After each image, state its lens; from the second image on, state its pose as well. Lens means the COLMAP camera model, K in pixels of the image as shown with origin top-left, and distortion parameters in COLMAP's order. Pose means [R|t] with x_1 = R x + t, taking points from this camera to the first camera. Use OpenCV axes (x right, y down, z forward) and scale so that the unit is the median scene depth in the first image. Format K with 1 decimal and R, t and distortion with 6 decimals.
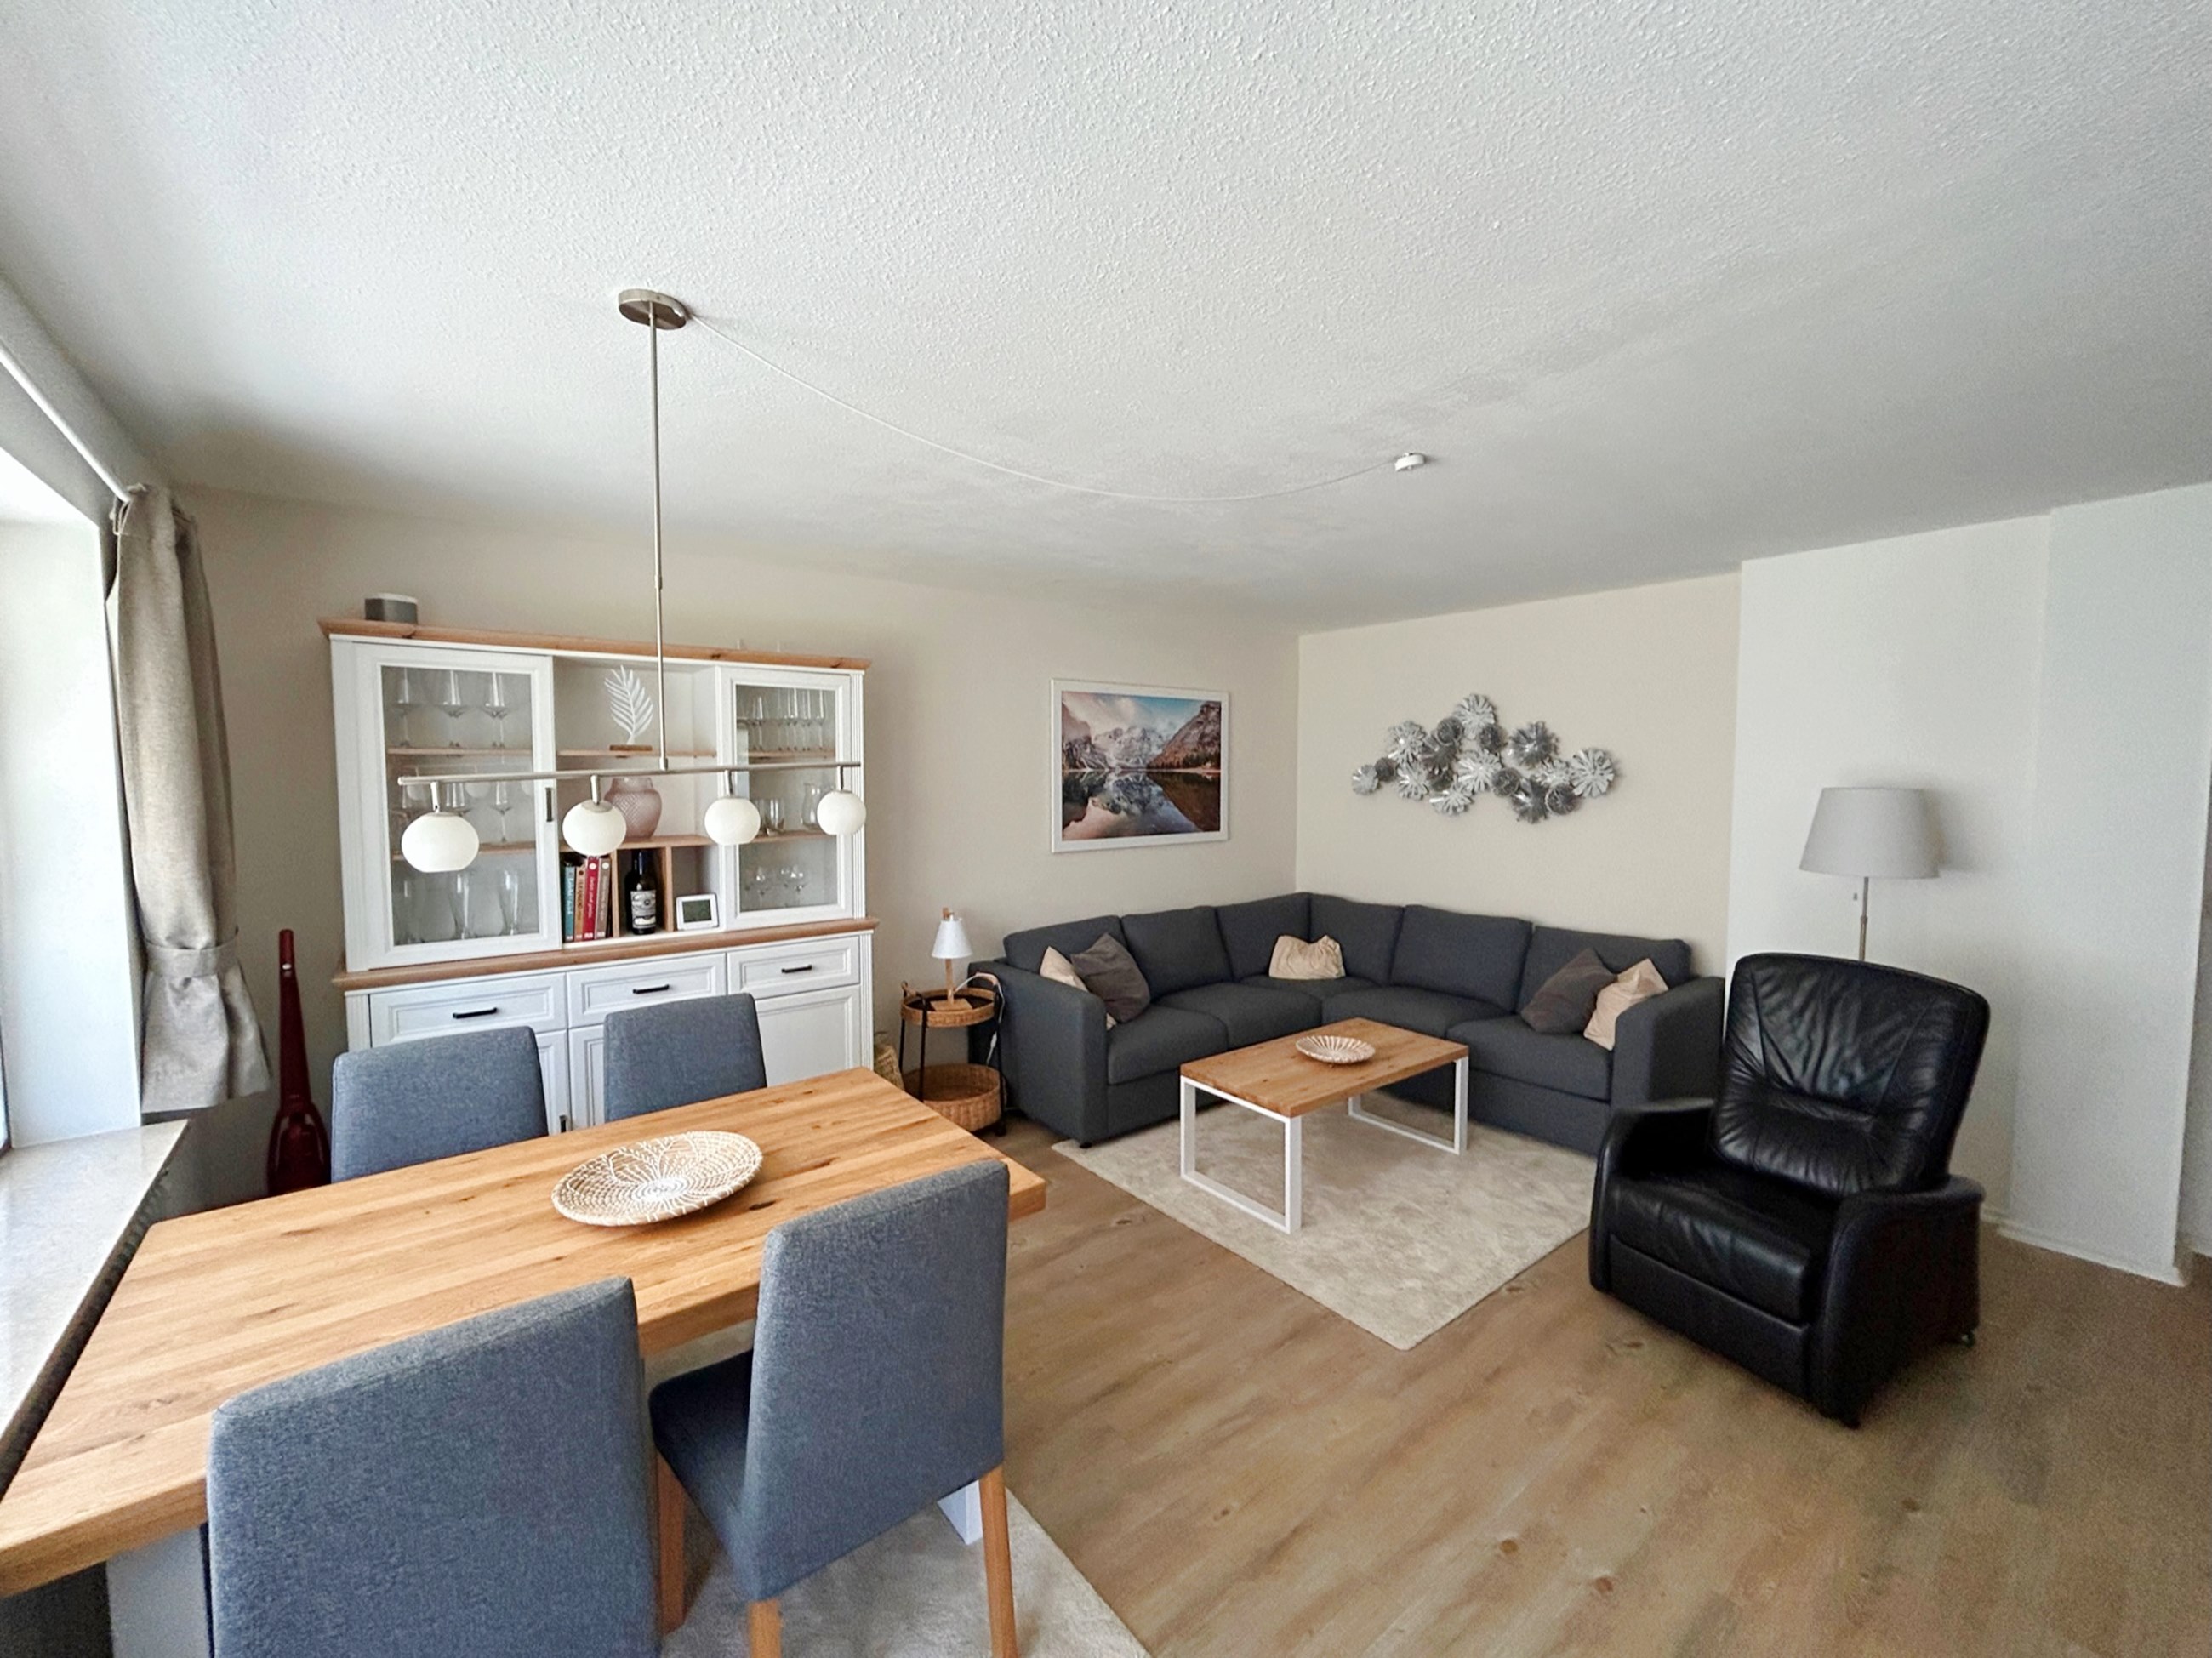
lens RADIAL K [[891.0, 0, 1099.3], [0, 891.0, 828.6], [0, 0, 1]] dist [0.002142, 0.000185]
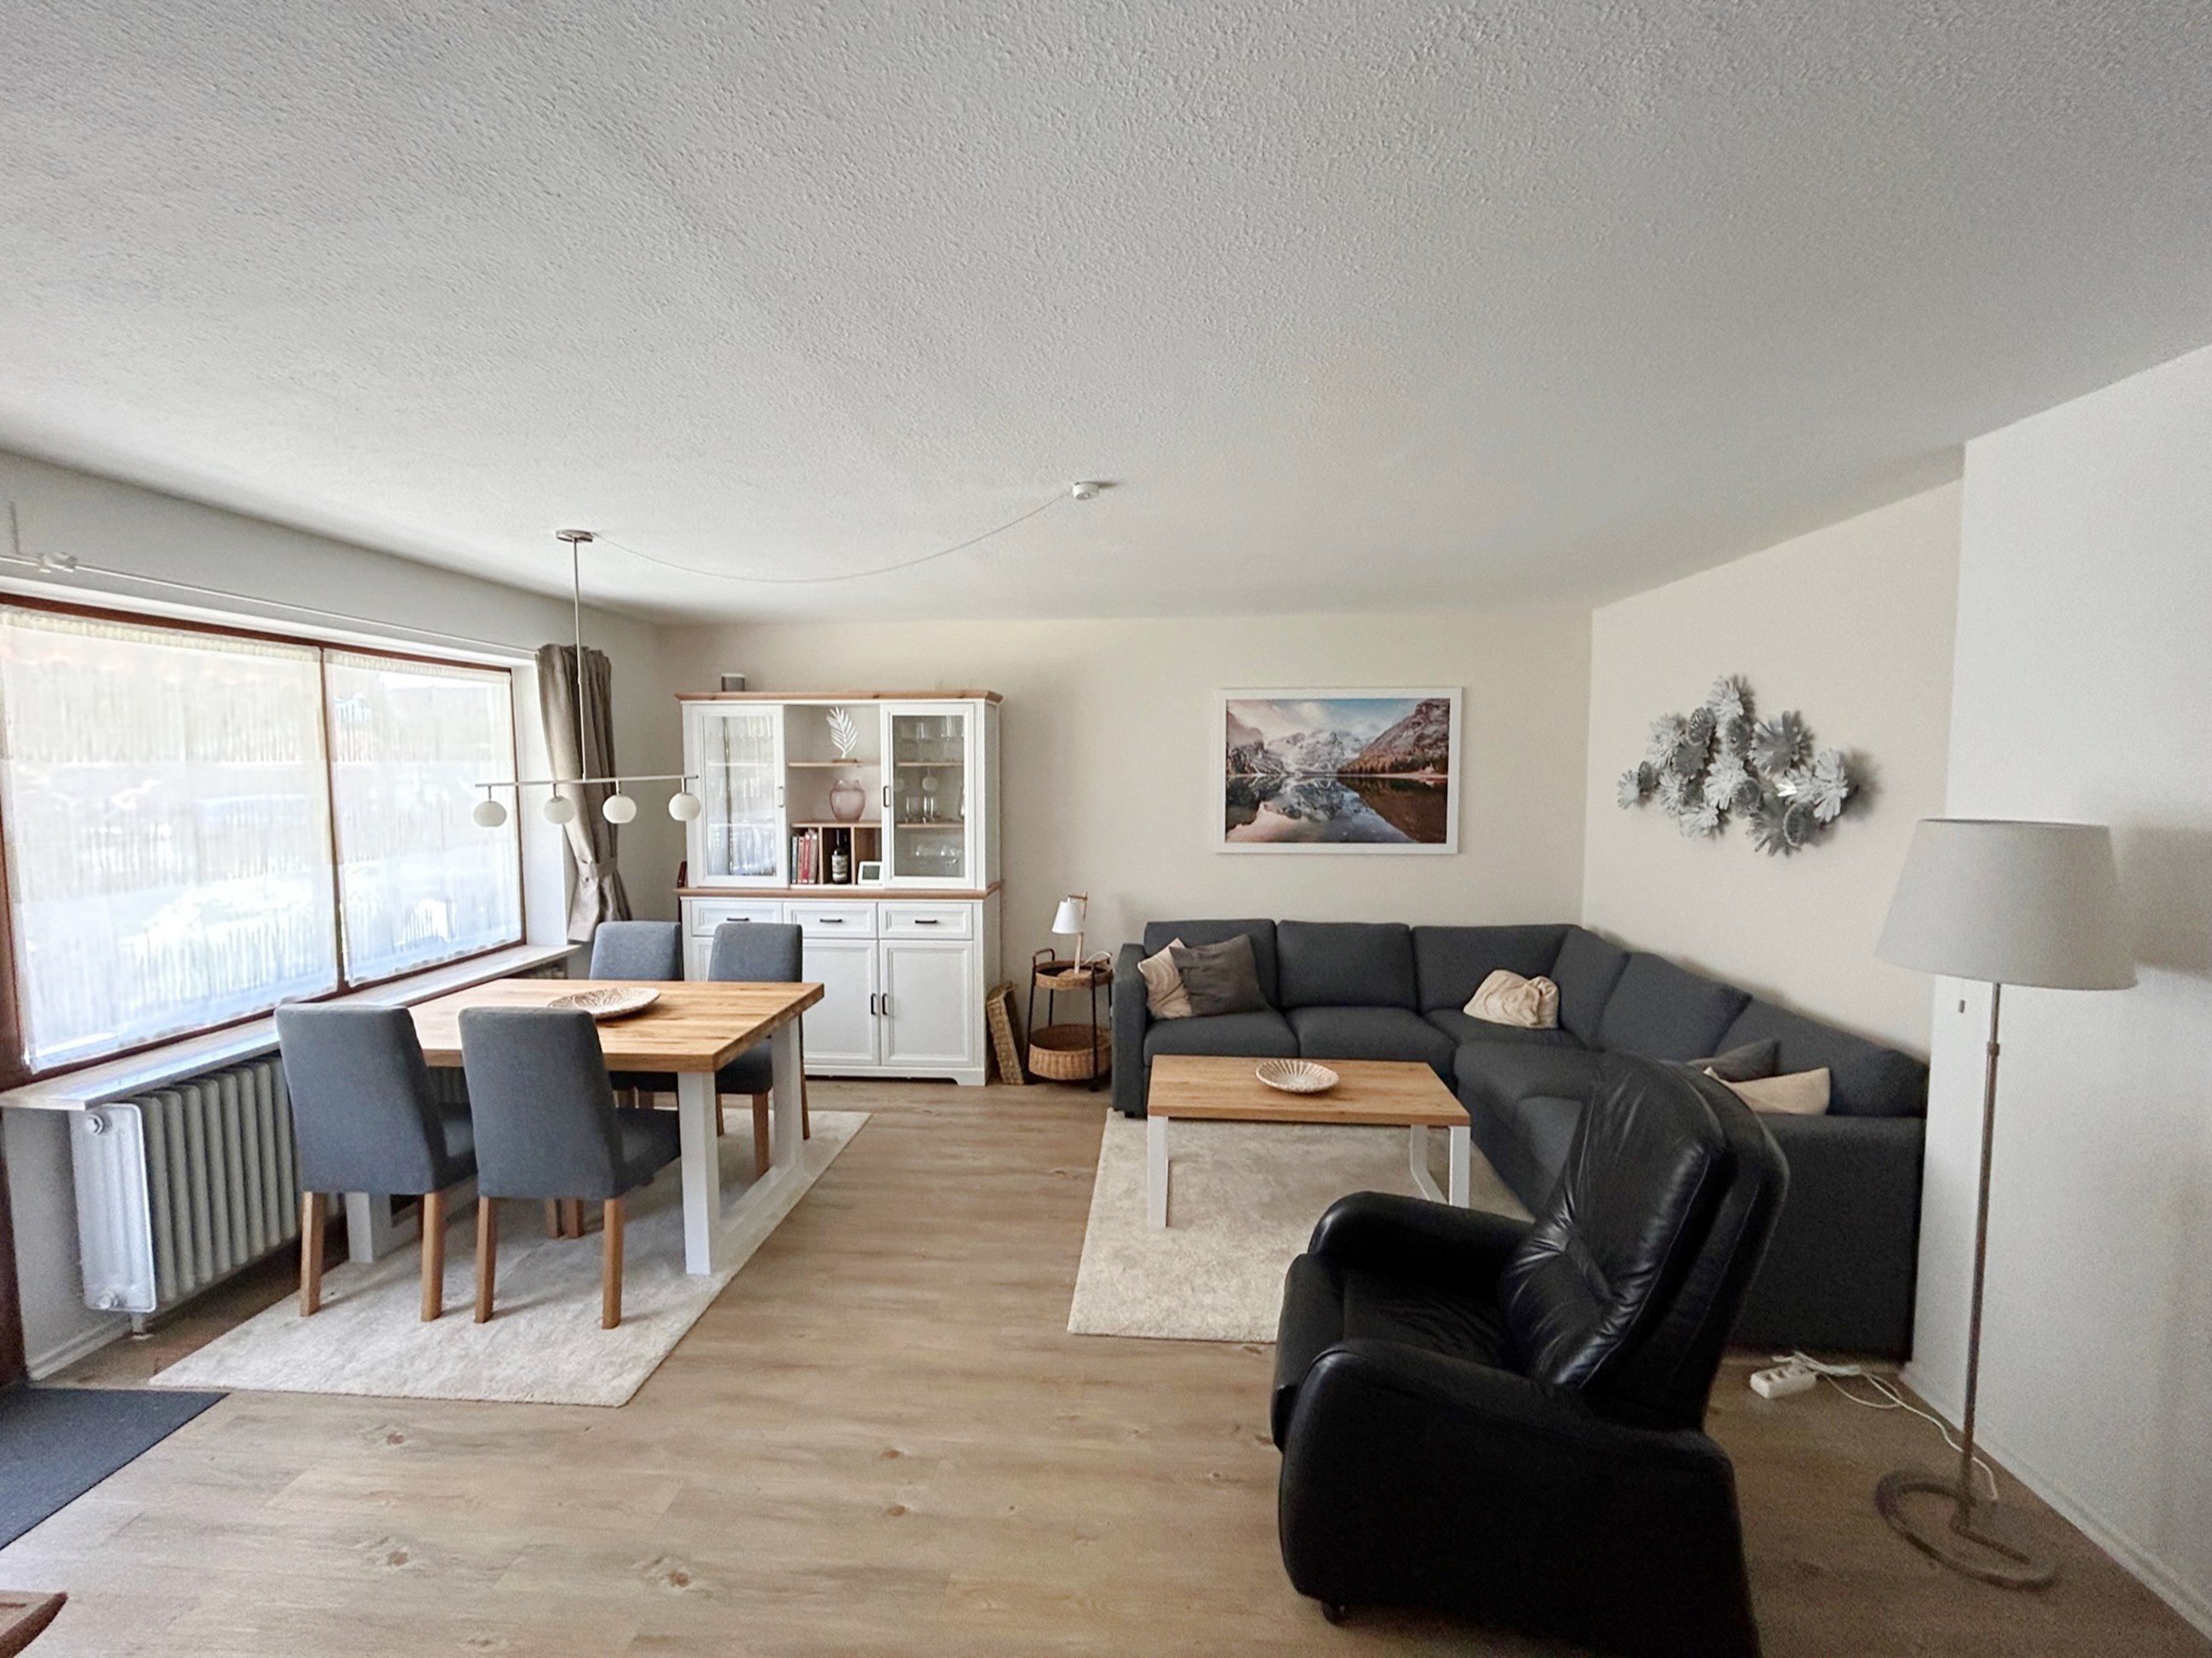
lens RADIAL K [[891.0, 0, 1102.4], [0, 891.0, 826.6], [0, 0, 1]] dist [0.002142, 0.000185]
pose [[0.739726, 0.045689, -0.671355, 0.554458], [-0.043758, 0.998847, 0.019762, -0.019194], [0.671484, 0.014759, 0.740872, 0.122304]]
